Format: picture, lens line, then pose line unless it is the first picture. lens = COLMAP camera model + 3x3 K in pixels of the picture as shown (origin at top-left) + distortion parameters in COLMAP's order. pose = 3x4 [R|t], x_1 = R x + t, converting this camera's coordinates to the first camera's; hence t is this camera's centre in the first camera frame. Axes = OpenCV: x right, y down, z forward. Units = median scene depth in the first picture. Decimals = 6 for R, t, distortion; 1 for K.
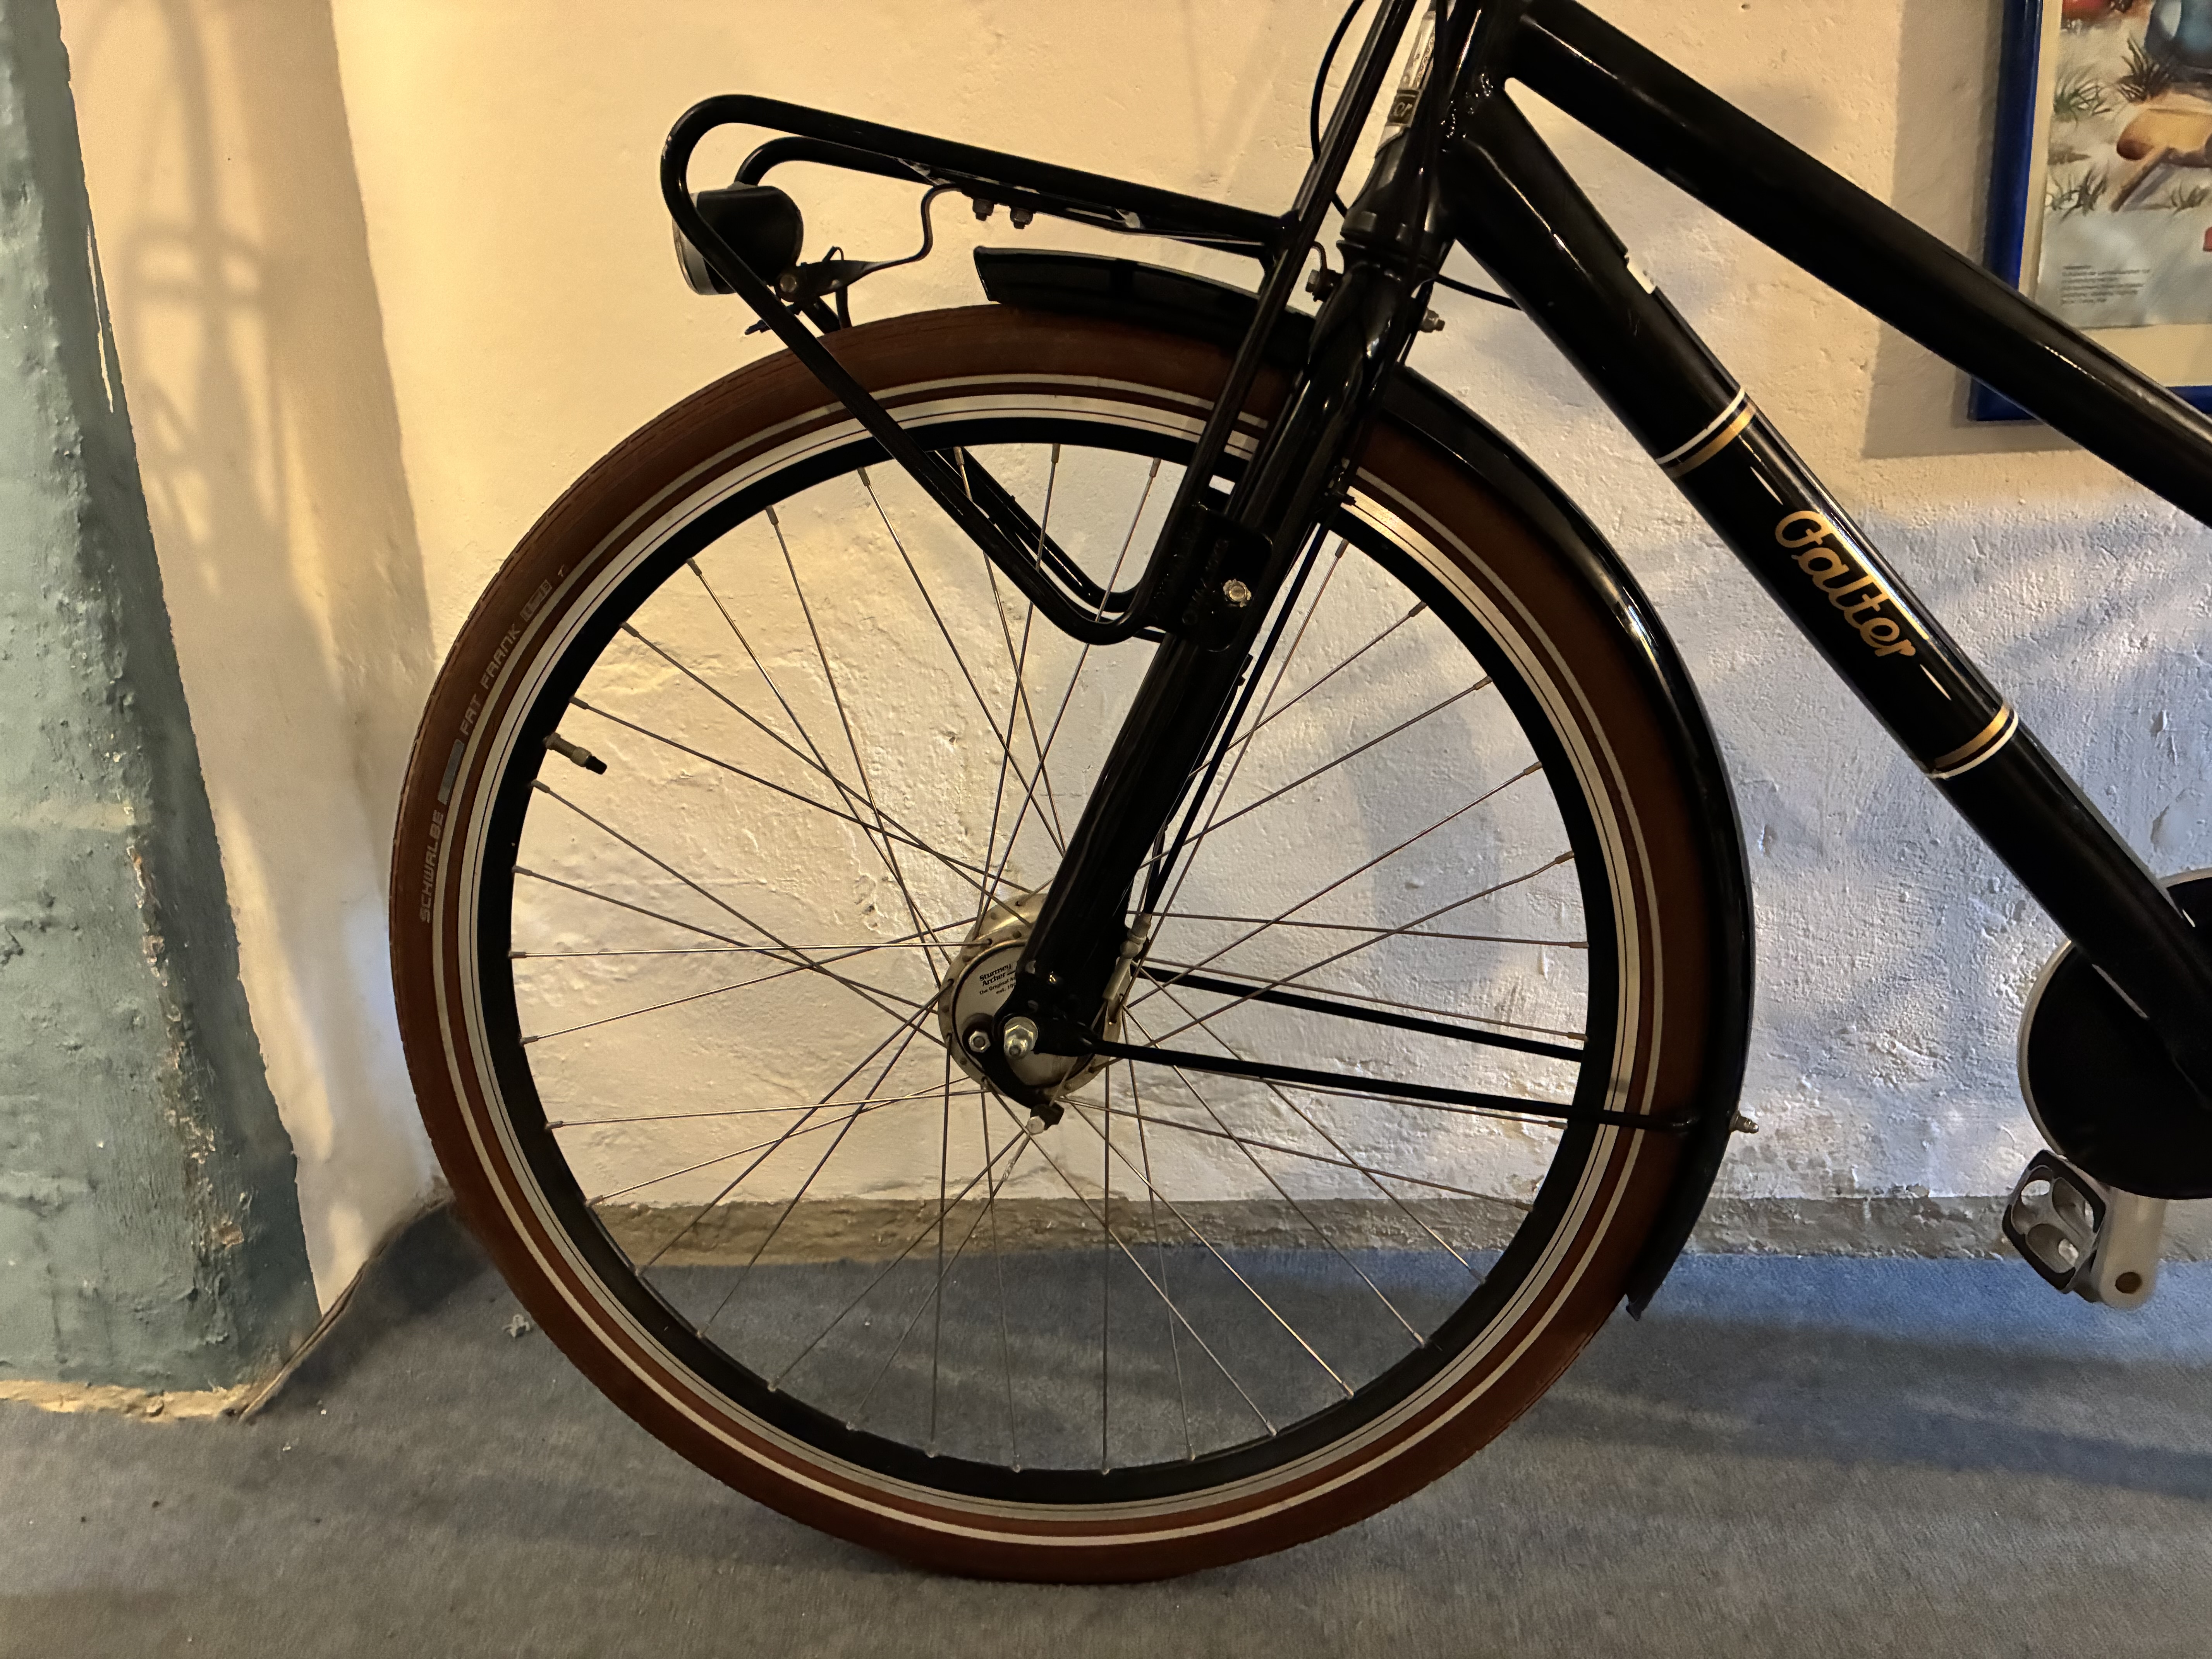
lens RADIAL K [[1685.0, 0, 1114.3], [0, 1685.0, 819.2], [0, 0, 1]] dist [0.049327, -0.064782]
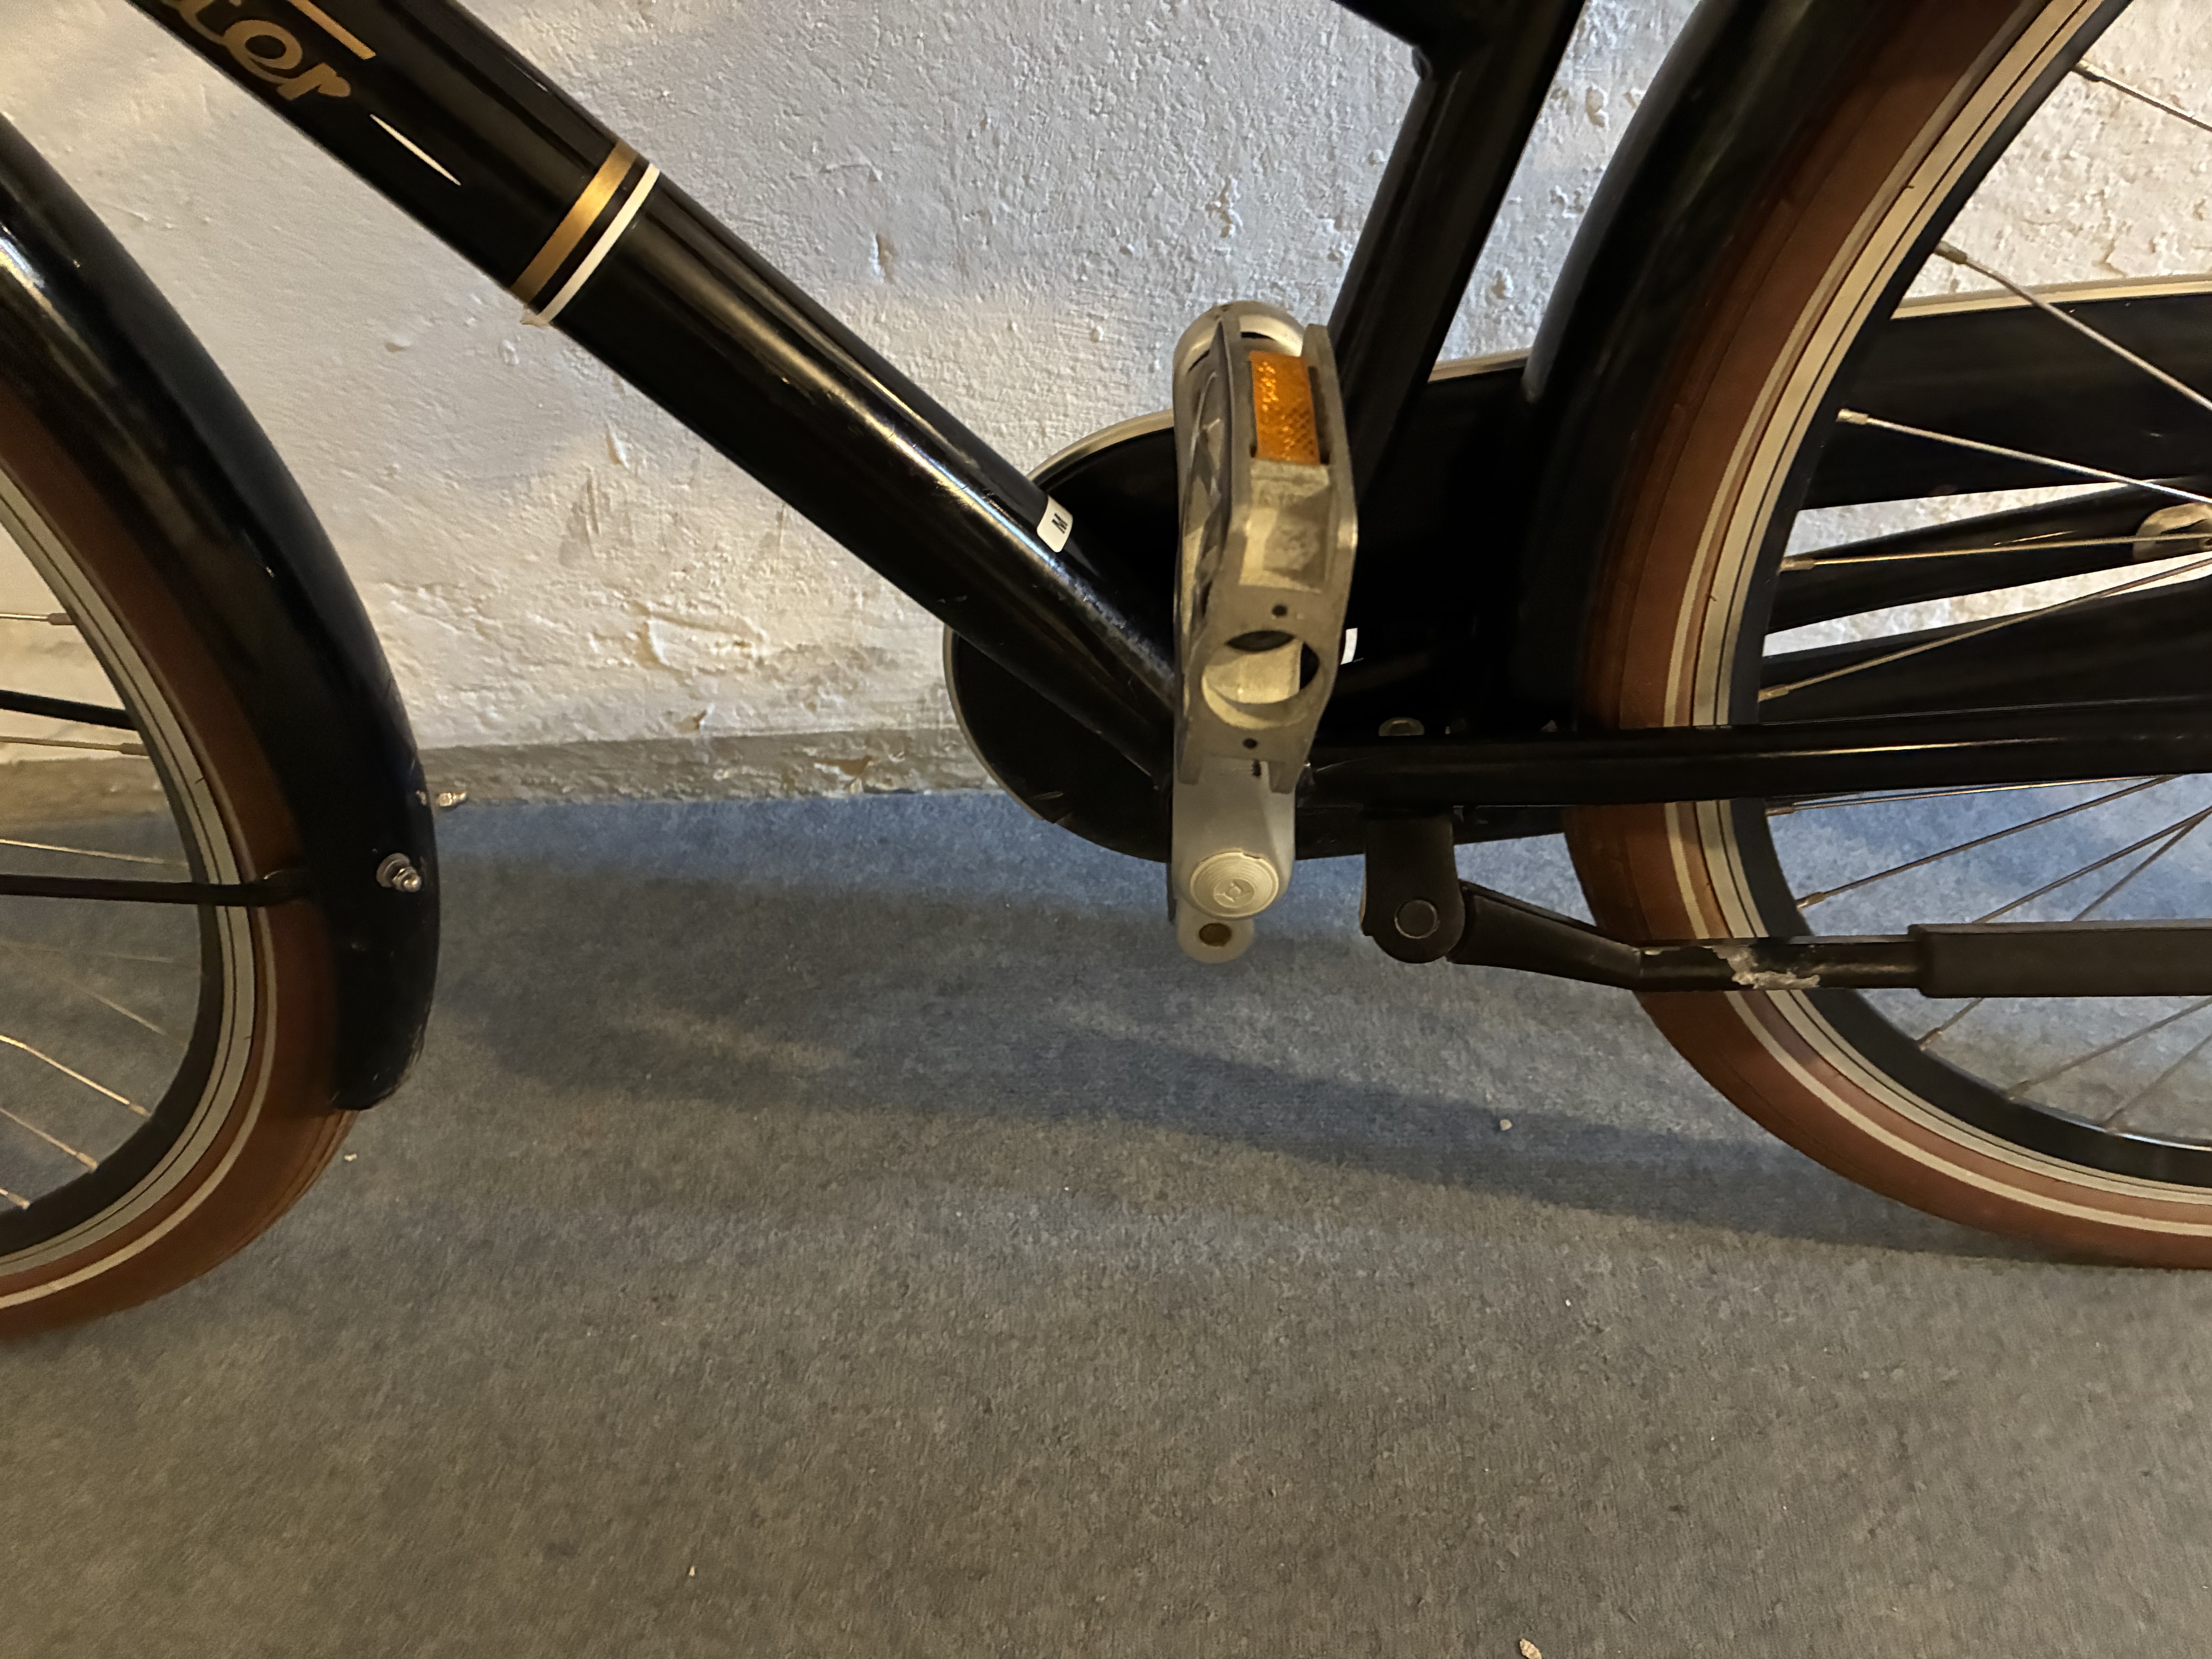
lens RADIAL K [[1685.0, 0, 1098.3], [0, 1685.0, 814.0], [0, 0, 1]] dist [0.049327, -0.064782]
pose [[0.998675, -0.051176, -0.005477, 0.495660], [0.048399, 0.897589, 0.438169, -0.083762], [-0.017508, -0.437854, 0.898876, 0.335602]]
